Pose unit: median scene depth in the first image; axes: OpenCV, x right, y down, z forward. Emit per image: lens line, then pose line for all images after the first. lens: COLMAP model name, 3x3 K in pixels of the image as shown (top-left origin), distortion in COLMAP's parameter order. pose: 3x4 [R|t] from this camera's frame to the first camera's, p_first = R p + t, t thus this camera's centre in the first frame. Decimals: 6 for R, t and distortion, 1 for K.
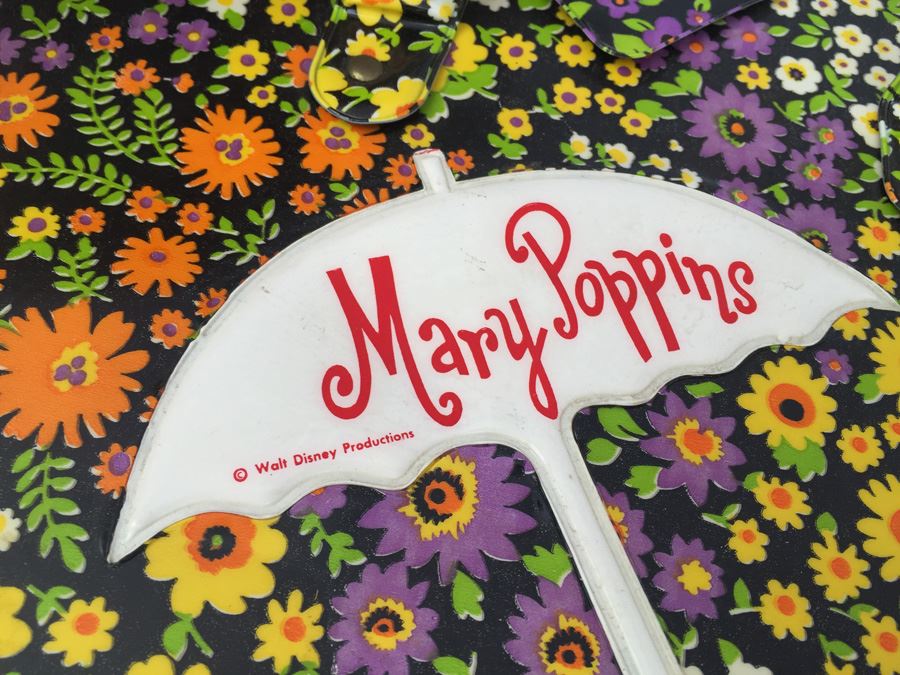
lens RADIAL K [[776.7, 0, 438.5], [0, 776.7, 356.7], [0, 0, 1]] dist [0.079328, -0.133233]
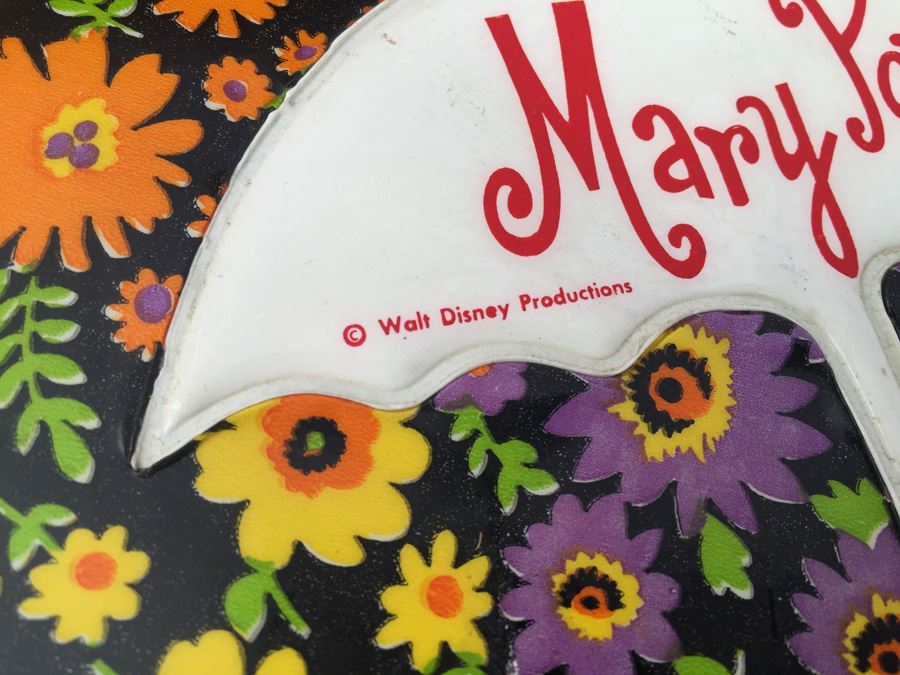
lens RADIAL K [[776.7, 0, 445.4], [0, 776.7, 350.9], [0, 0, 1]] dist [0.079328, -0.133233]
pose [[0.997995, 0.054804, -0.031665, -0.162532], [-0.050530, 0.991141, 0.122823, 0.086060], [0.038116, -0.120976, 0.991923, 0.409307]]
